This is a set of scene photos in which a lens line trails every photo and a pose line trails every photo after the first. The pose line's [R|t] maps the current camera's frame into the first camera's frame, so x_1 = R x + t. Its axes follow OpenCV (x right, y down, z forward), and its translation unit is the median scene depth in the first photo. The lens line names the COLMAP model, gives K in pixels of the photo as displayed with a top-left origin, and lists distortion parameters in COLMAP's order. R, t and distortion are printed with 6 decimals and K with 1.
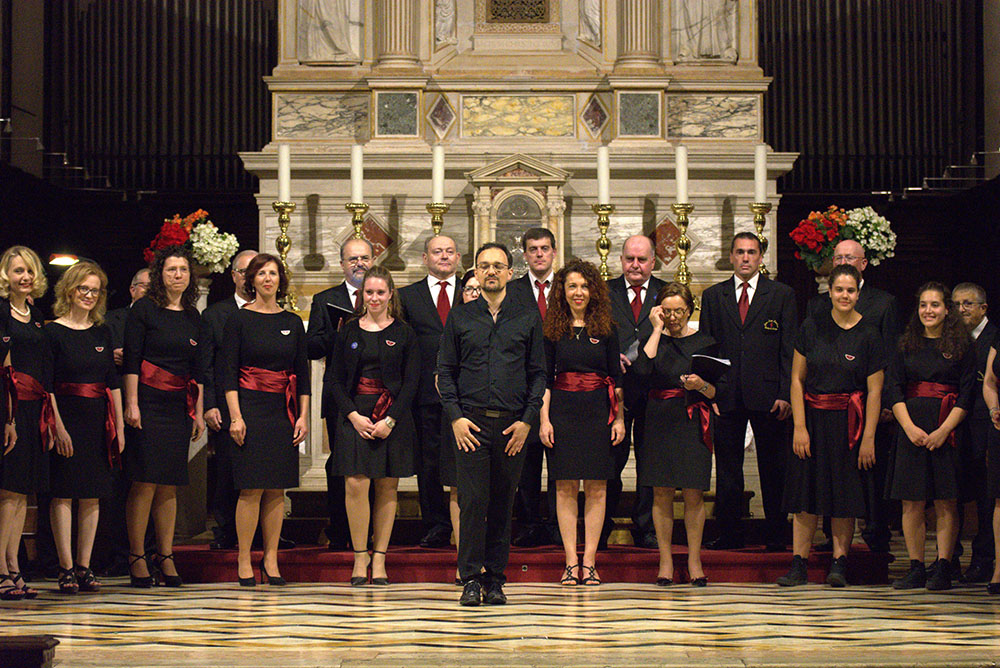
lens RADIAL K [[3093.1, 0, 500.0], [0, 3093.1, 334.0], [0, 0, 1]] dist [-0.025681, -0.130255]
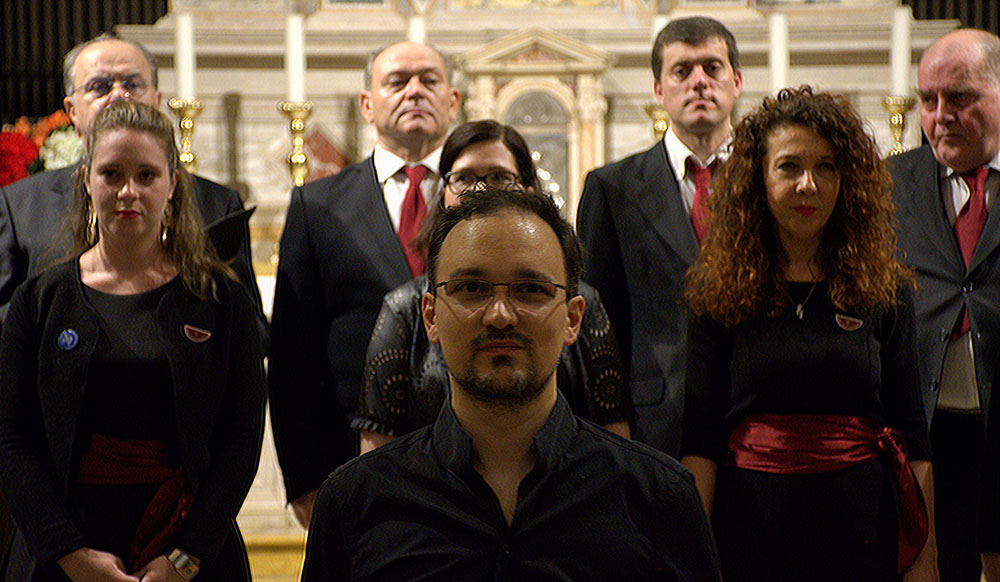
lens RADIAL K [[3622.4, 0, 500.0], [0, 3622.4, 291.0], [0, 0, 1]] dist [0.099976, 1.094180]
pose [[0.999987, -0.003518, 0.003629, -0.004688], [0.003522, 0.999993, -0.001272, -0.000311], [-0.003624, 0.001284, 0.999993, 0.211133]]
